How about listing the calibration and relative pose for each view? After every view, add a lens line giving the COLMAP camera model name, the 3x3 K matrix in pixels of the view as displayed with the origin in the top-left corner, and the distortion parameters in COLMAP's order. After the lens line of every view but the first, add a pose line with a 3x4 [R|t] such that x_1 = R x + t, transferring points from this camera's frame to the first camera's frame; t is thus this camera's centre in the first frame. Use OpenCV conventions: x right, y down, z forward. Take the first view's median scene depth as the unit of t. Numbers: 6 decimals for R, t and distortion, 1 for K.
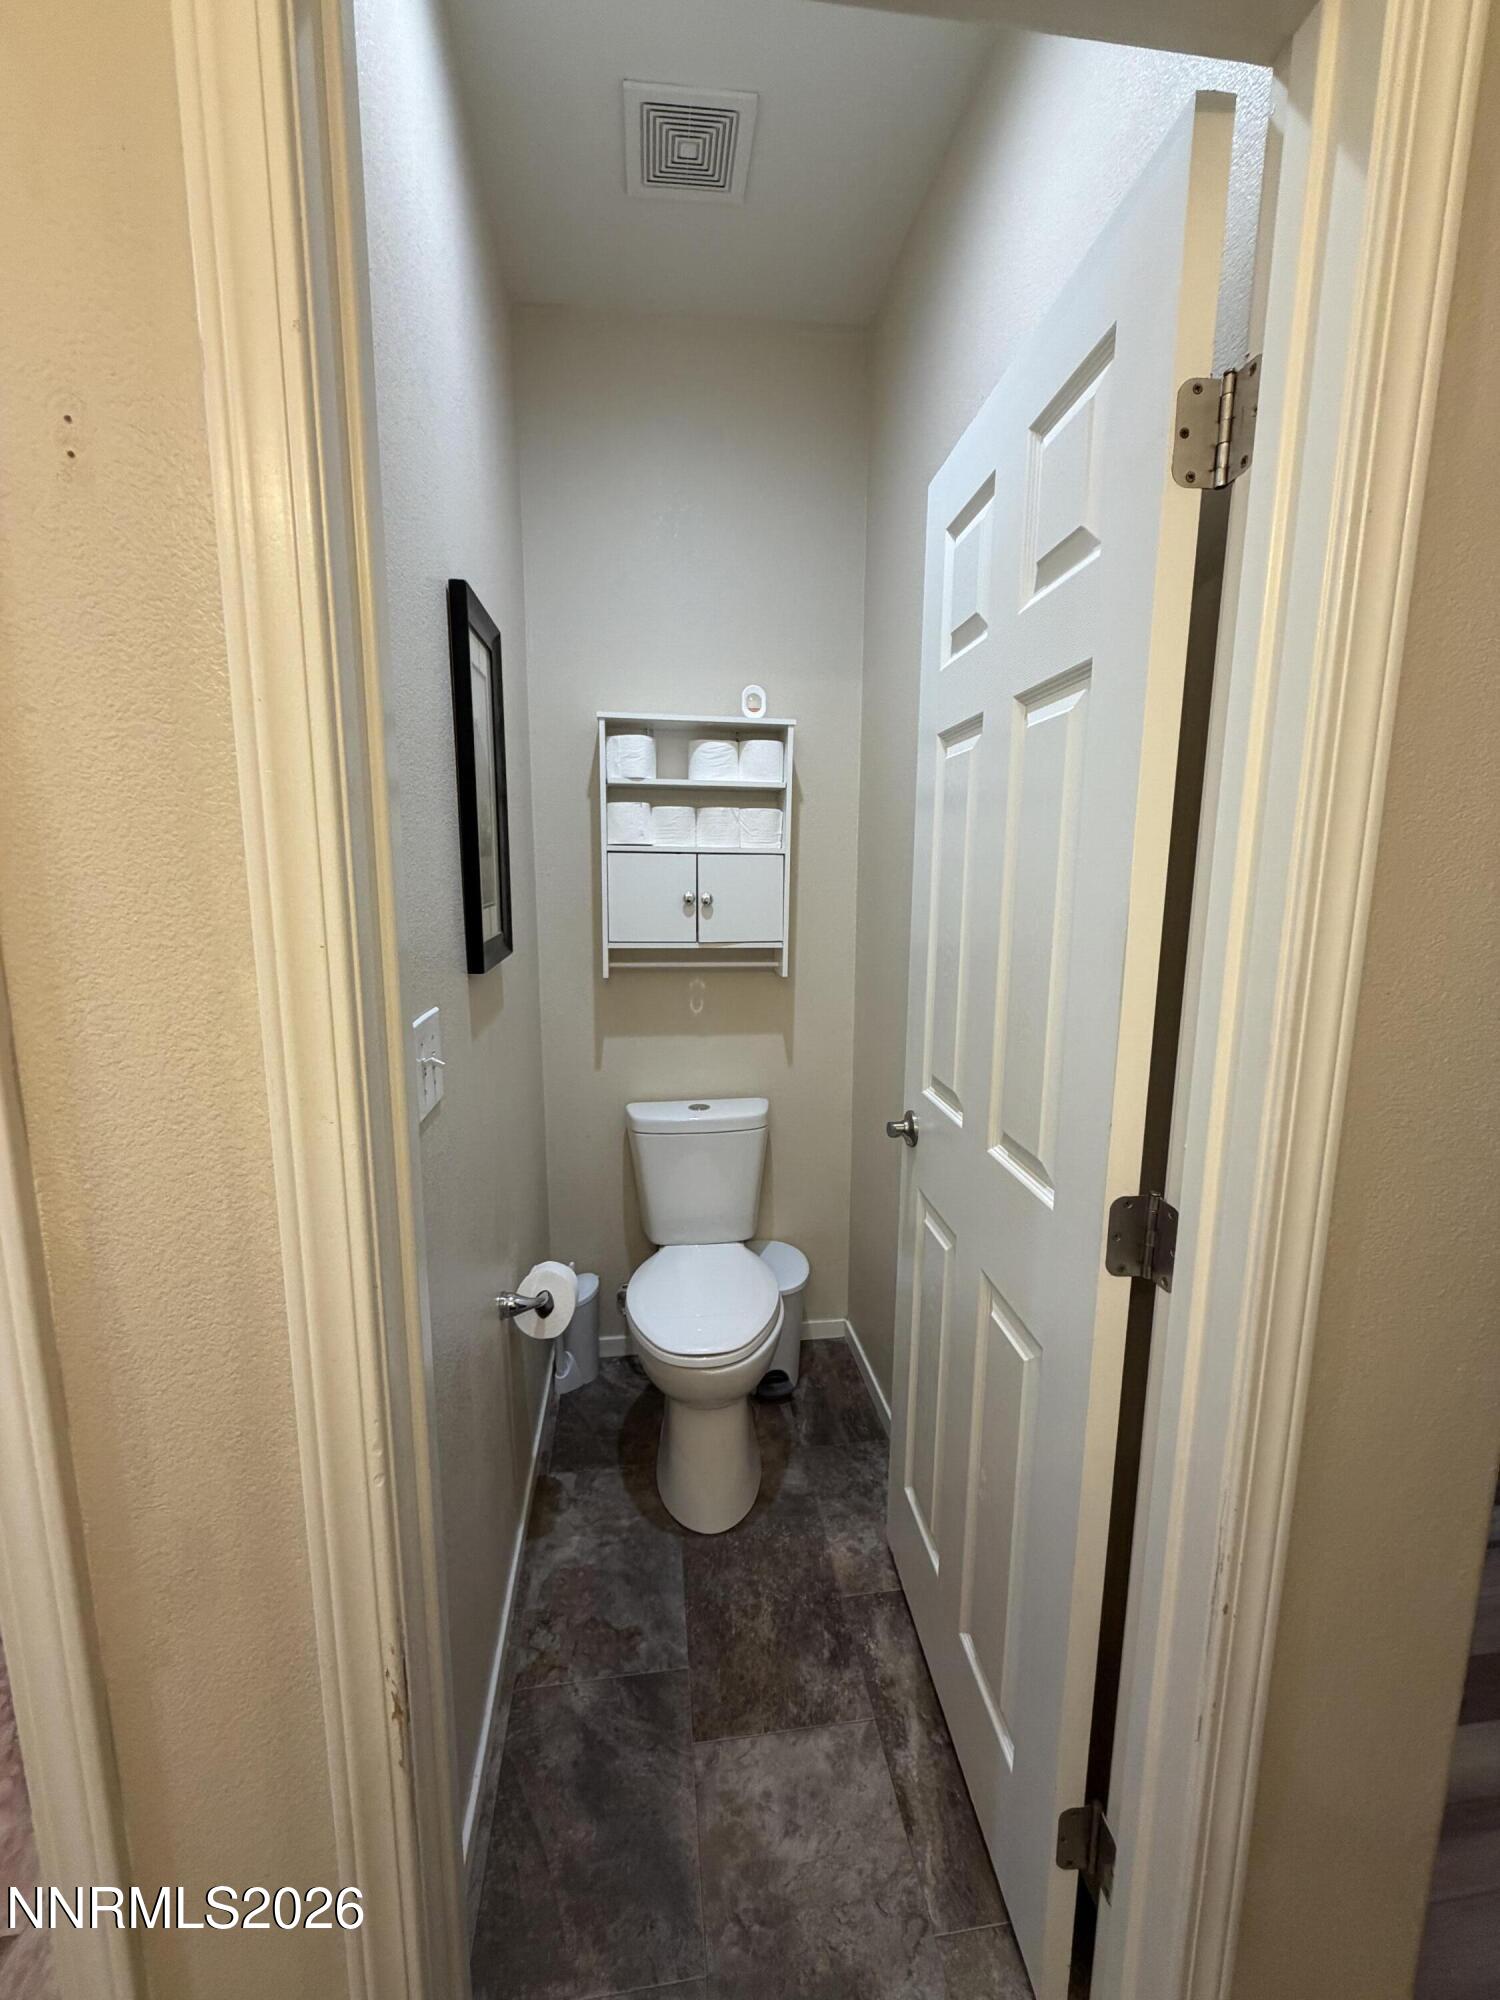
lens RADIAL K [[809.4, 0, 747.0], [0, 809.4, 998.4], [0, 0, 1]] dist [-0.006800, 0.004441]
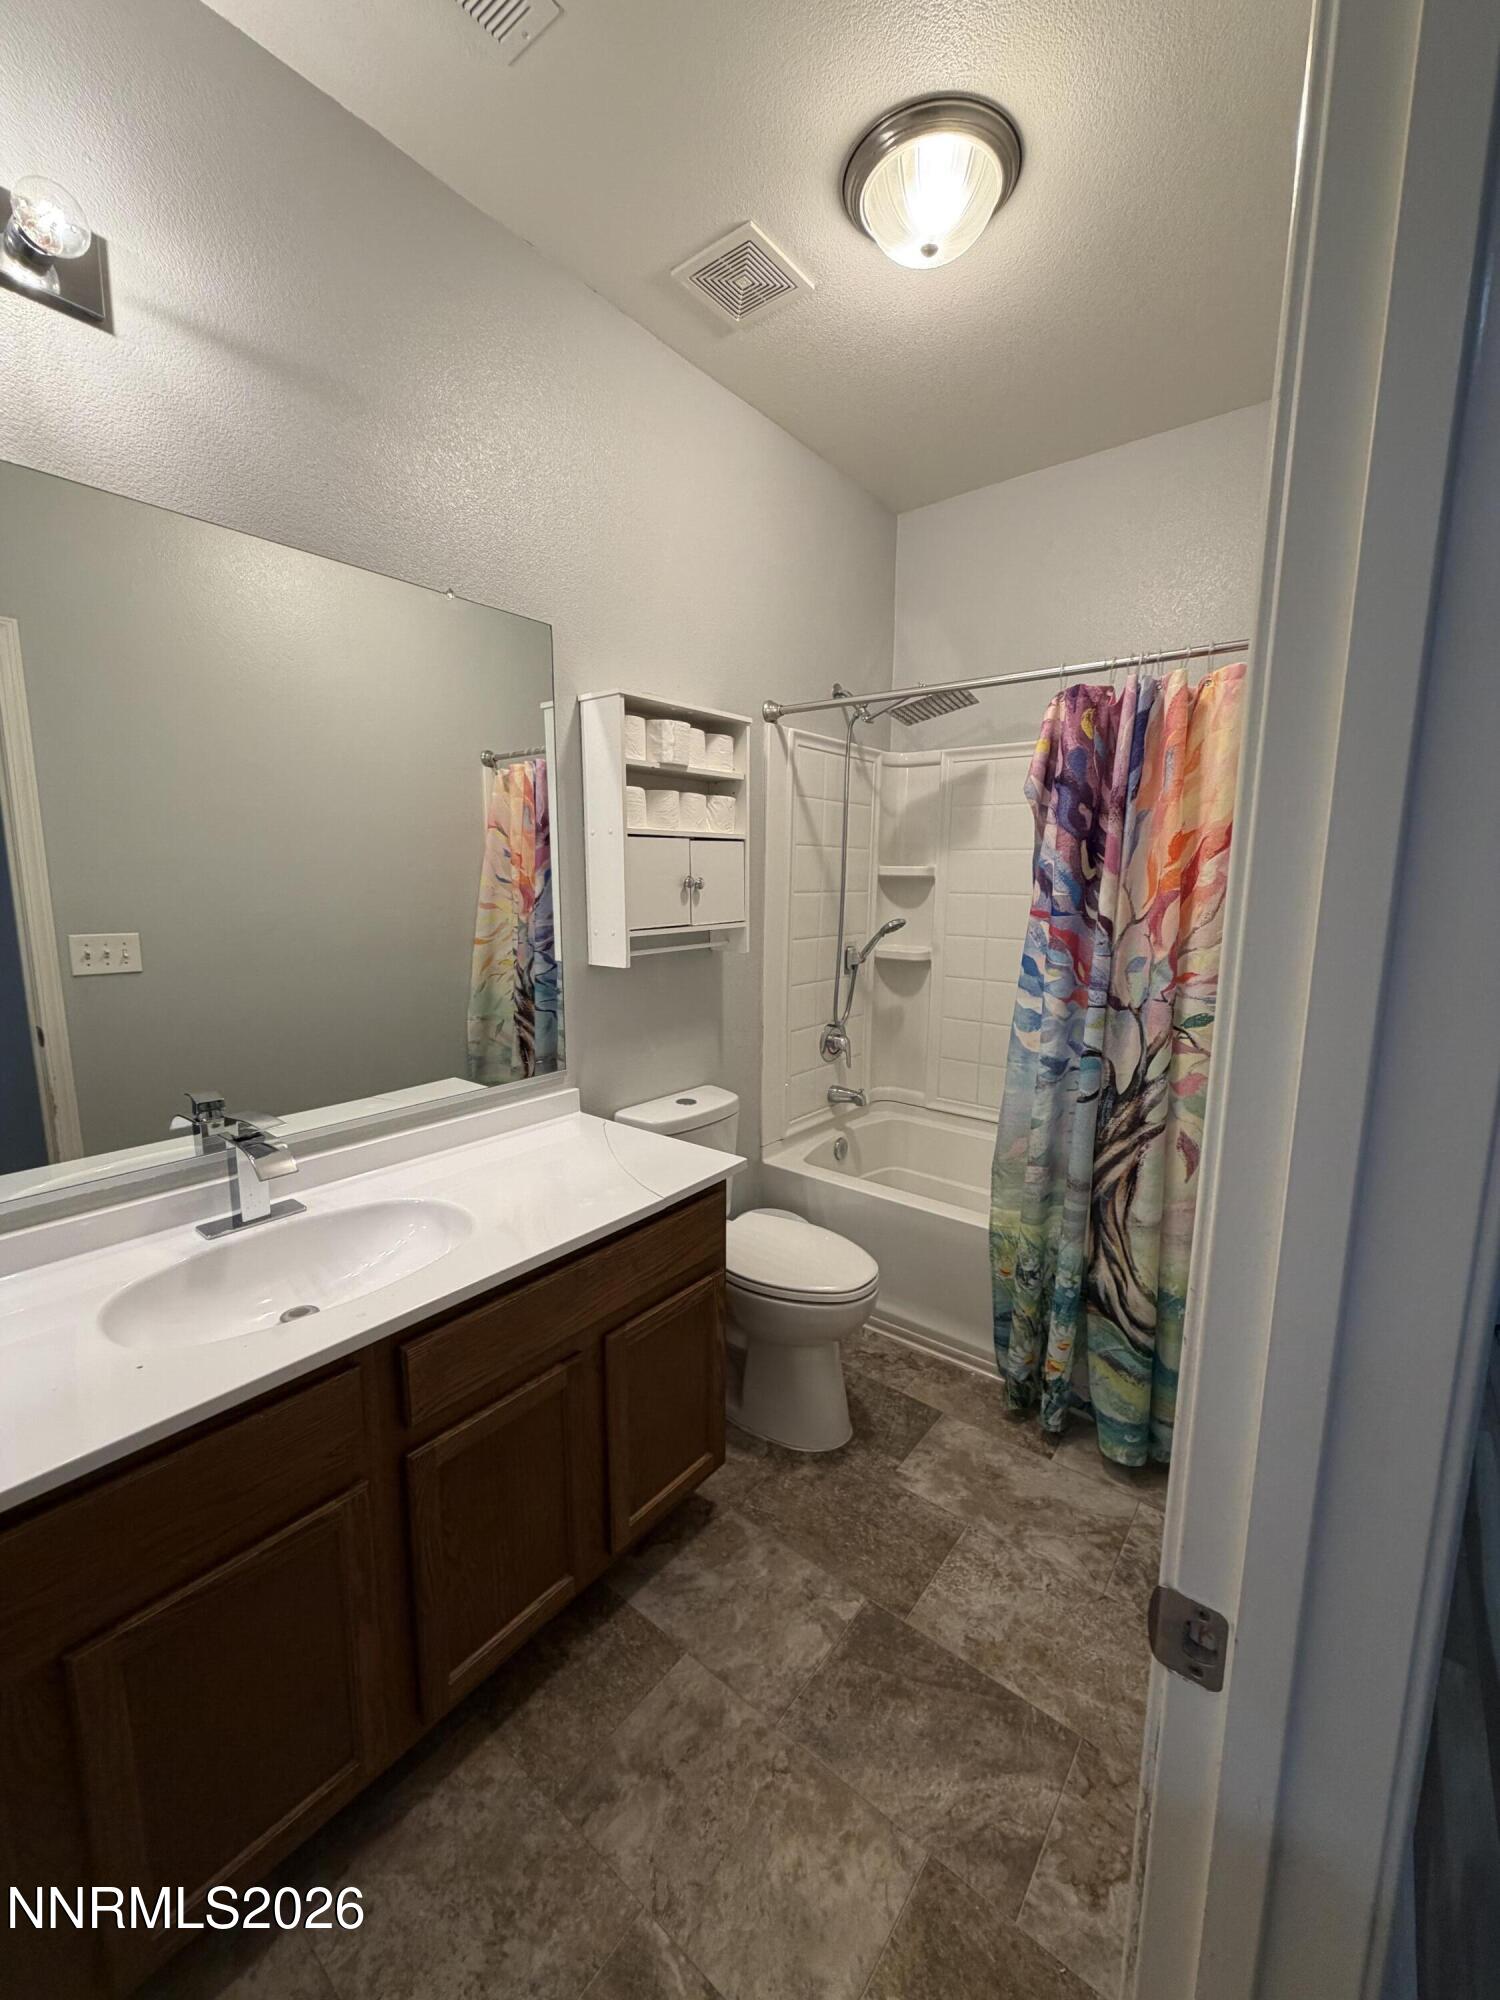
lens RADIAL K [[809.4, 0, 747.0], [0, 809.4, 998.4], [0, 0, 1]] dist [-0.006800, 0.004441]
pose [[-0.718858, 0.096204, -0.688468, 0.678608], [-0.129998, 0.954302, 0.269087, -0.219737], [0.682894, 0.282935, -0.673501, 1.344277]]
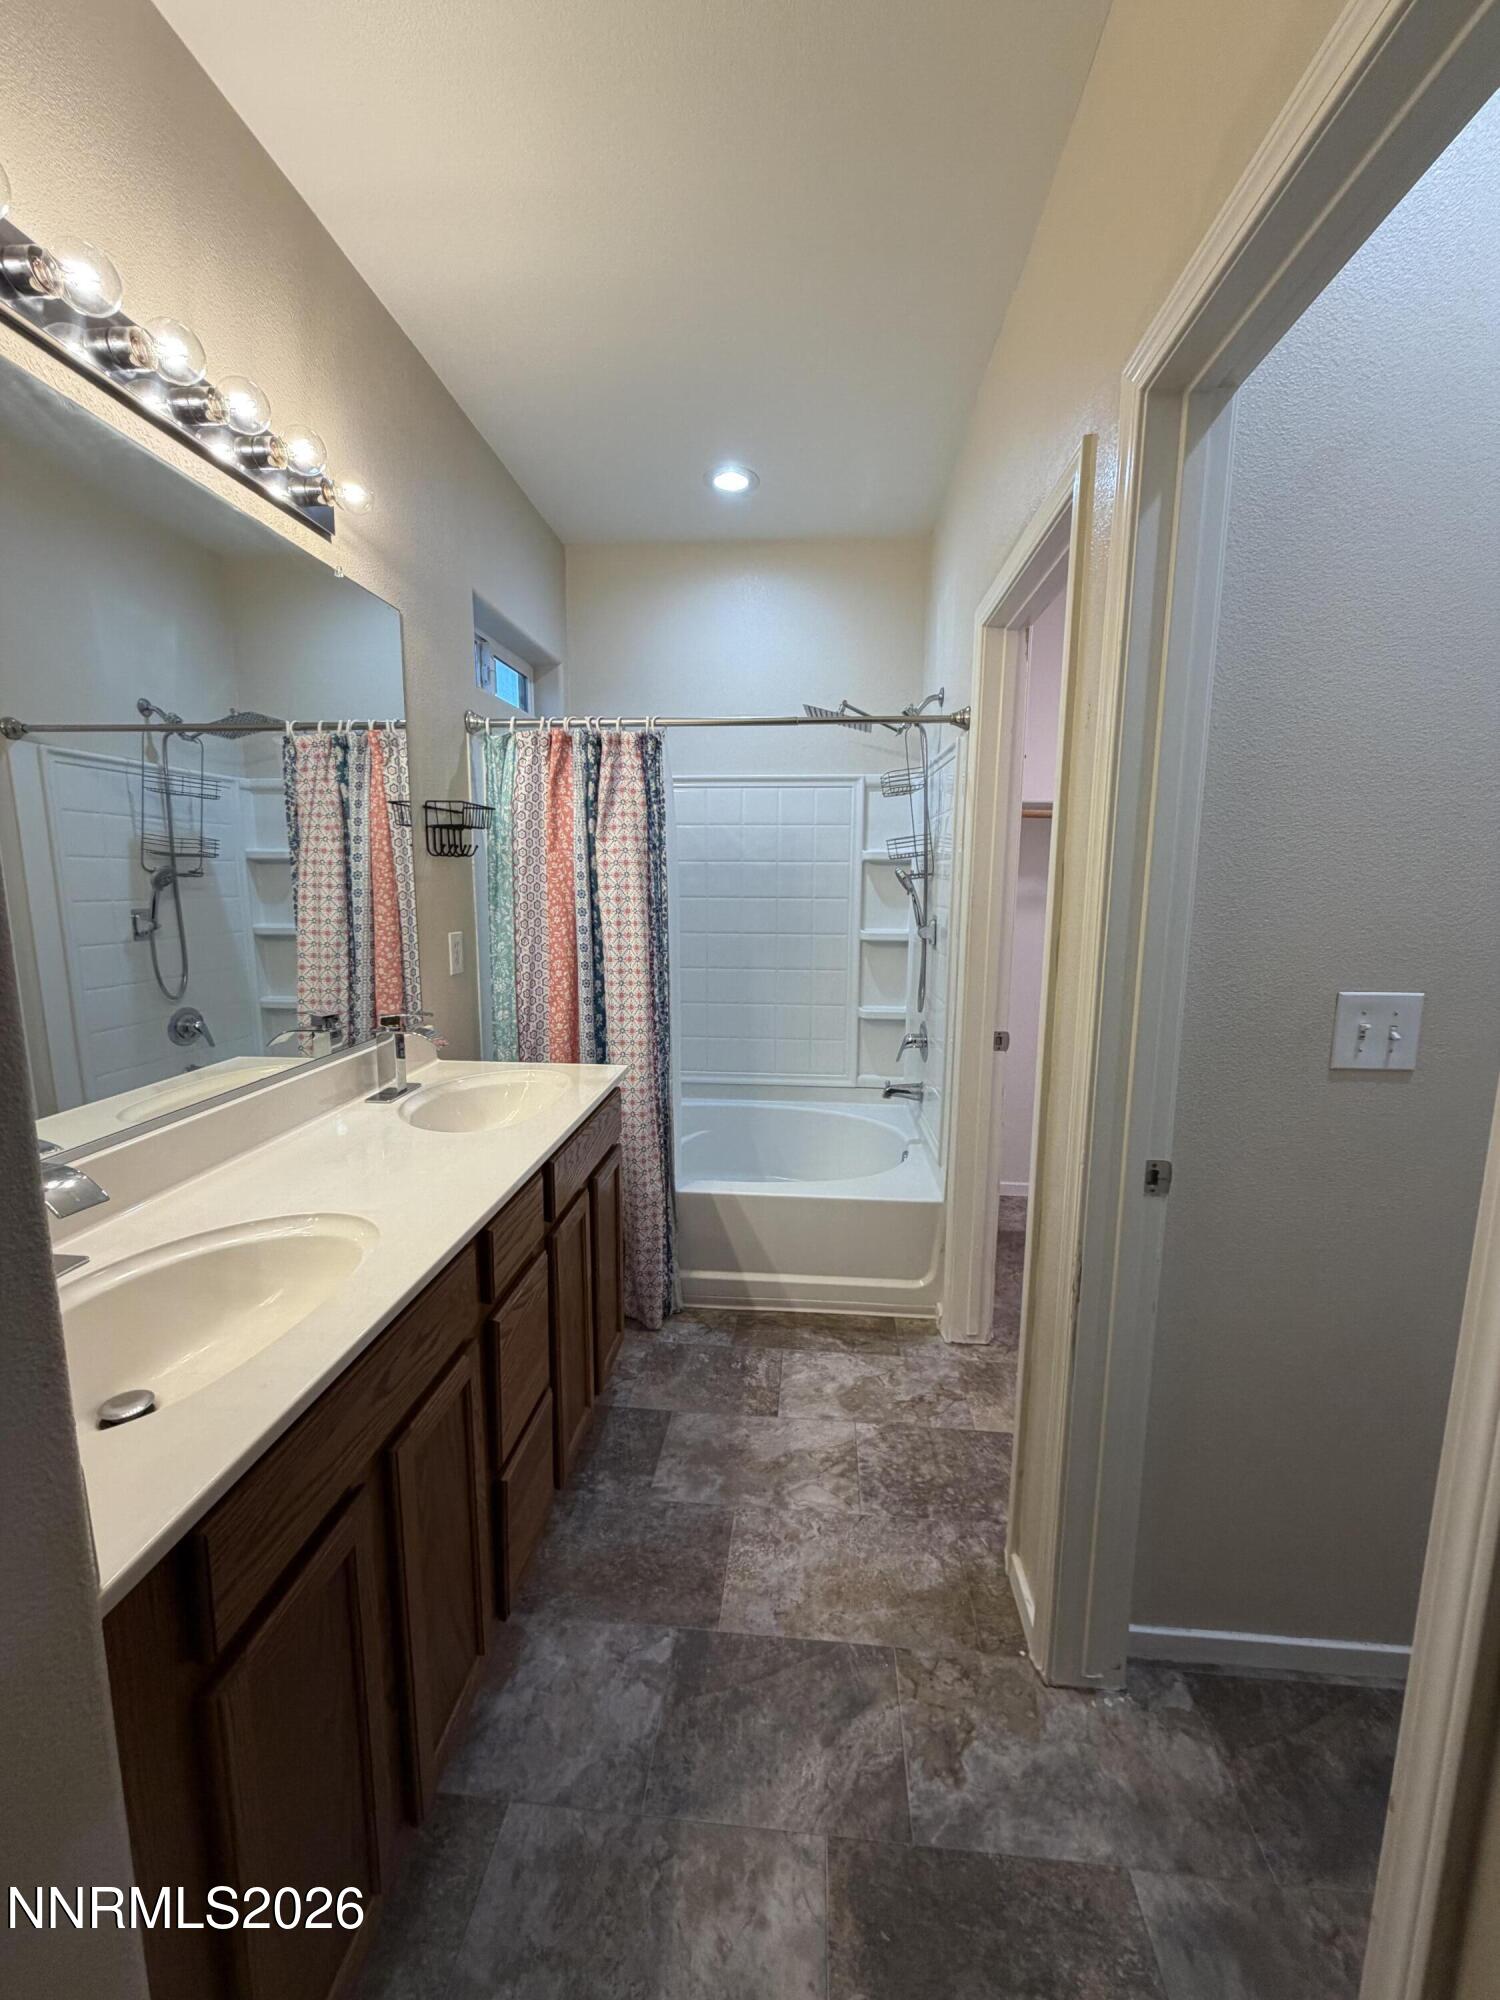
lens RADIAL K [[809.4, 0, 747.0], [0, 809.4, 998.4], [0, 0, 1]] dist [-0.006800, 0.004441]
pose [[-0.220350, 0.147748, -0.964166, 0.774069], [-0.157827, 0.970036, 0.184717, -0.160552], [0.962568, 0.192874, -0.190429, 1.017064]]
